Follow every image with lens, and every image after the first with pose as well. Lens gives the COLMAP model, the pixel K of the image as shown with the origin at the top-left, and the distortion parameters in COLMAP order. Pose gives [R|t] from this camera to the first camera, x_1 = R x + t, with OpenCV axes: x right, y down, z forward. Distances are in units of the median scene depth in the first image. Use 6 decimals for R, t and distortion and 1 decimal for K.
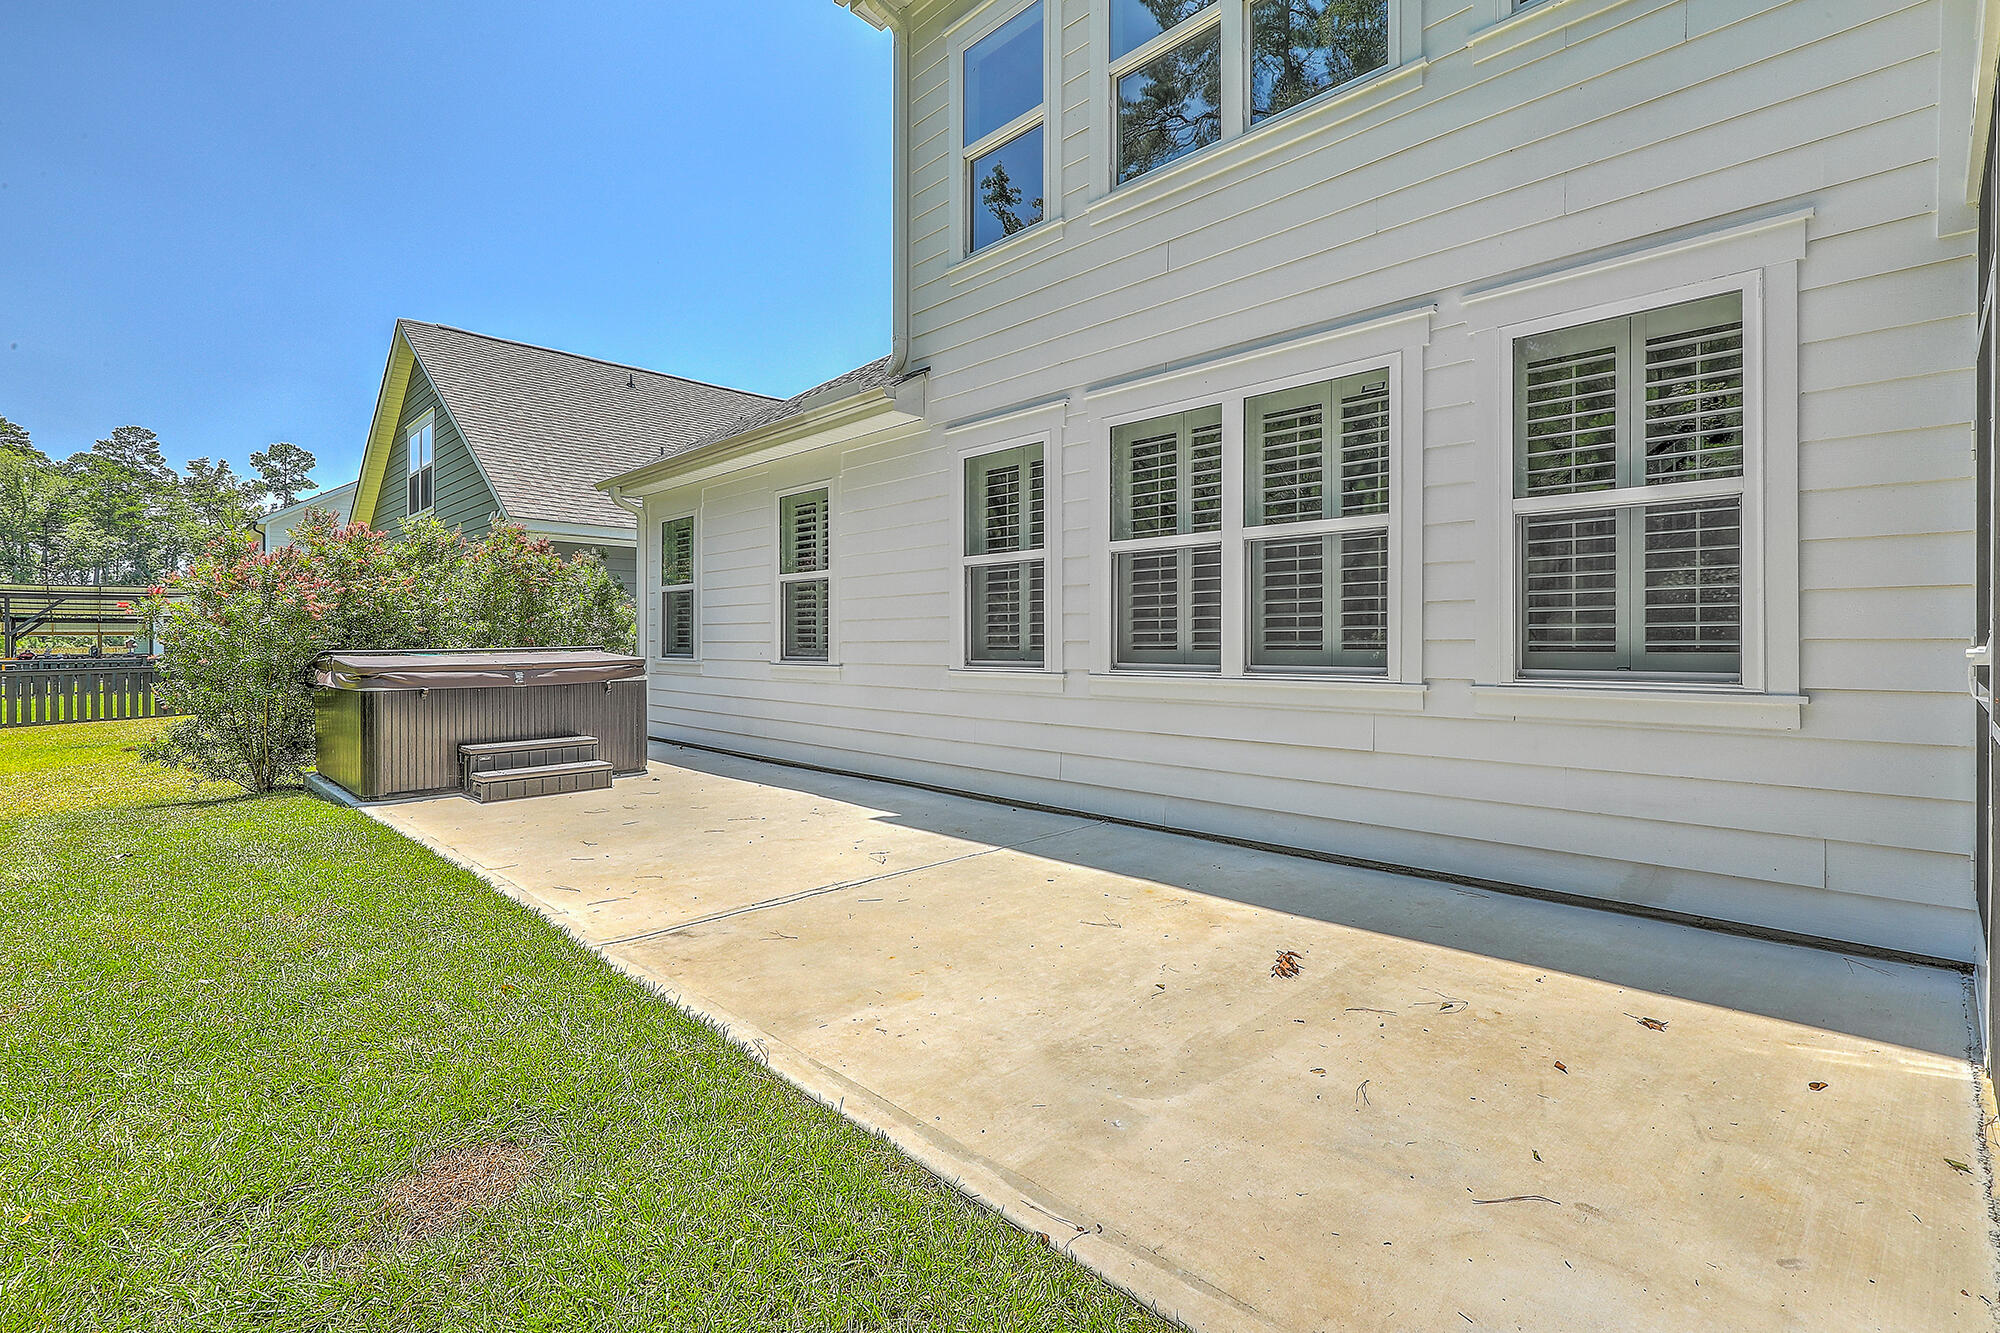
lens RADIAL K [[901.0, 0, 1011.3], [0, 901.0, 640.1], [0, 0, 1]] dist [0.001841, -0.000213]
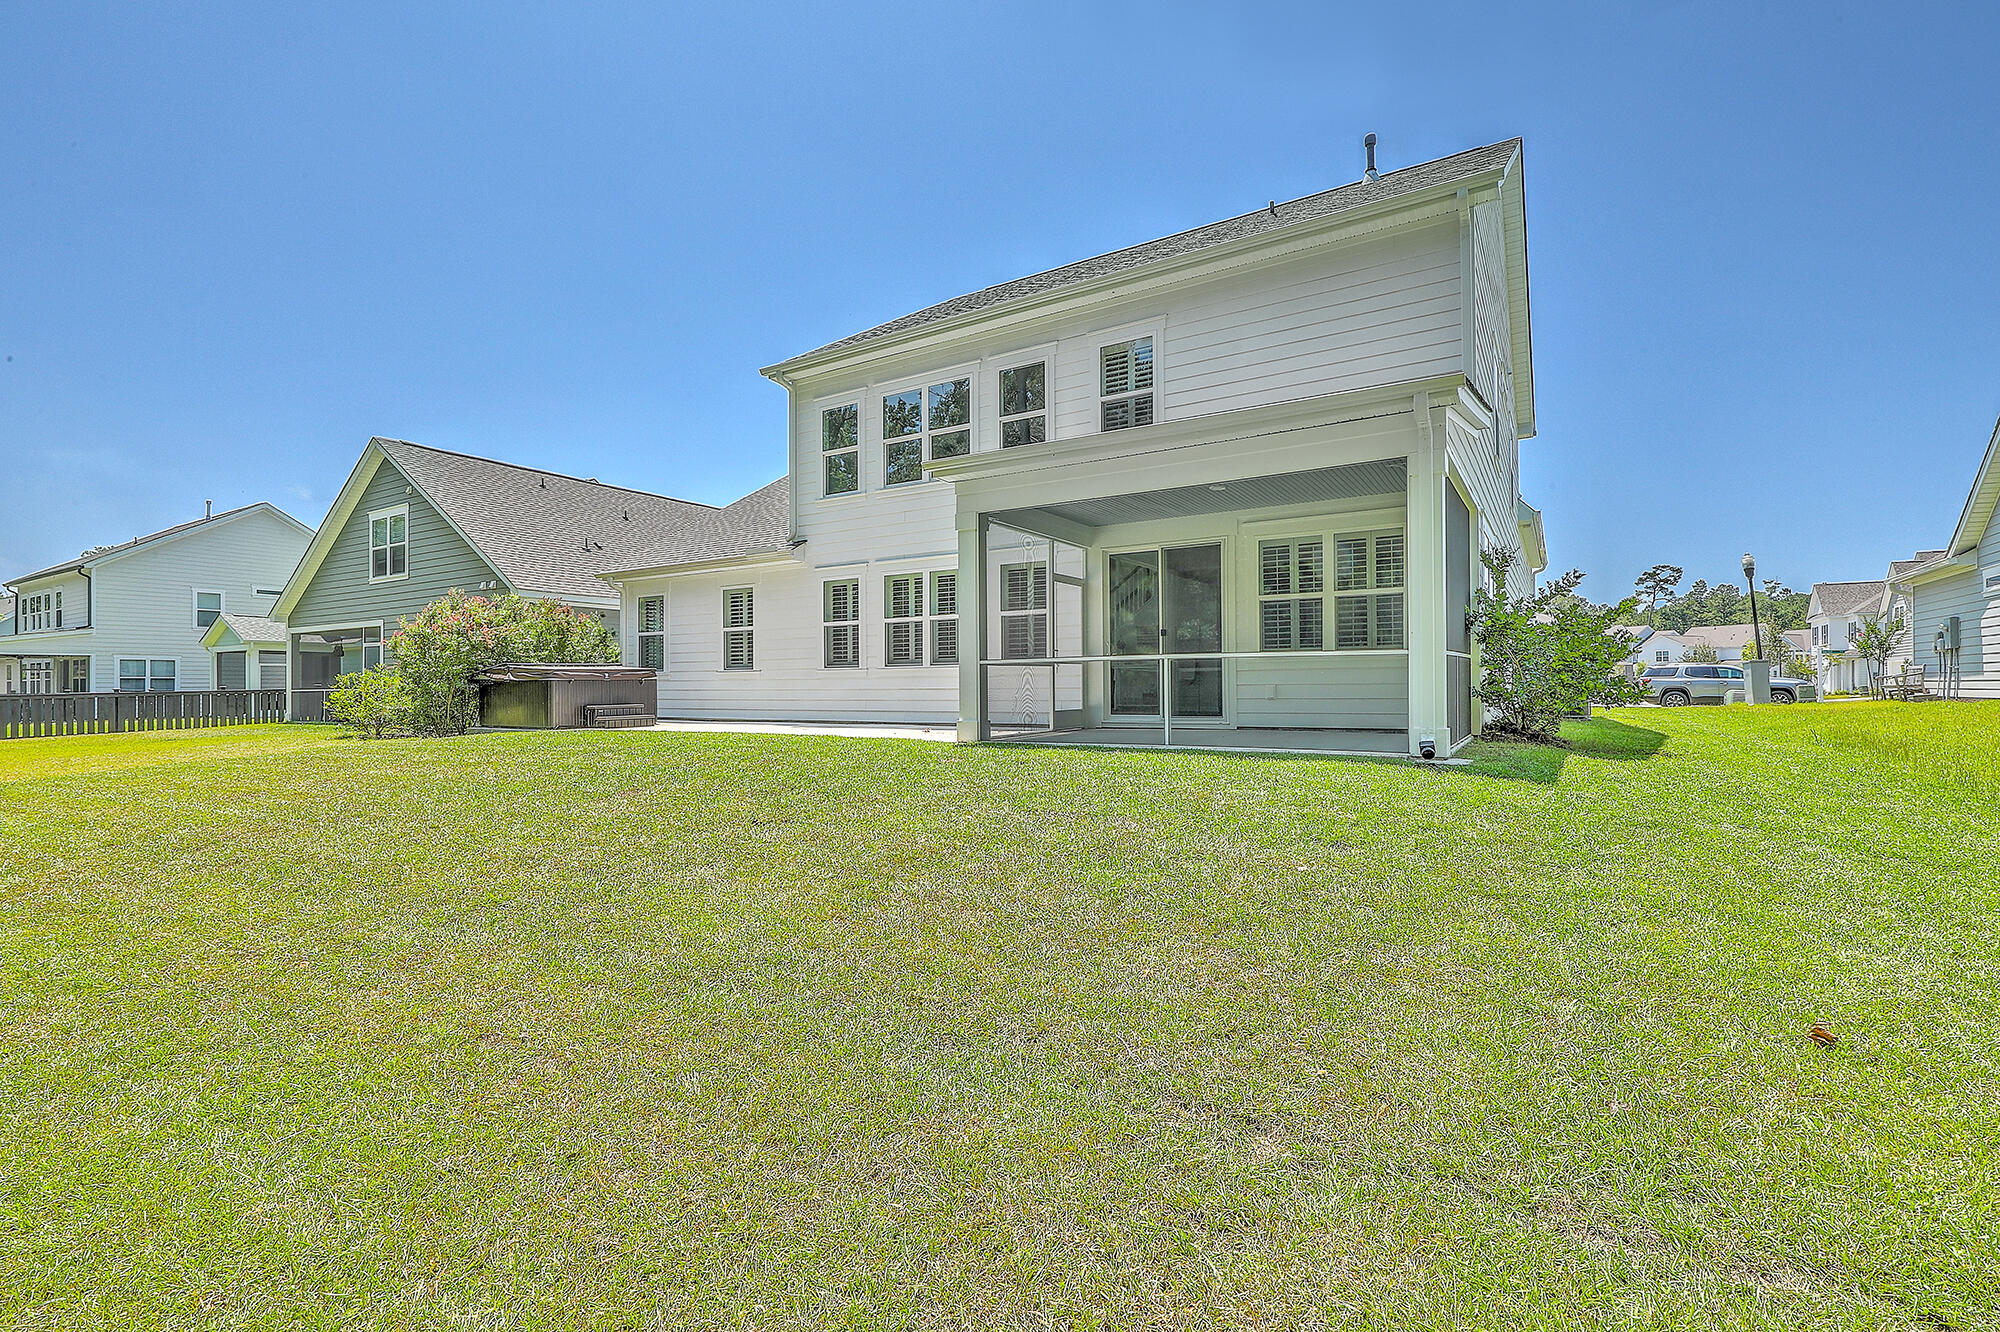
lens RADIAL K [[901.0, 0, 1003.3], [0, 901.0, 667.9], [0, 0, 1]] dist [0.001841, -0.000213]
pose [[0.975348, -0.000115, 0.220672, -0.118745], [0.004398, 0.999811, -0.018921, 0.076766], [-0.220628, 0.019425, 0.975165, -1.468390]]
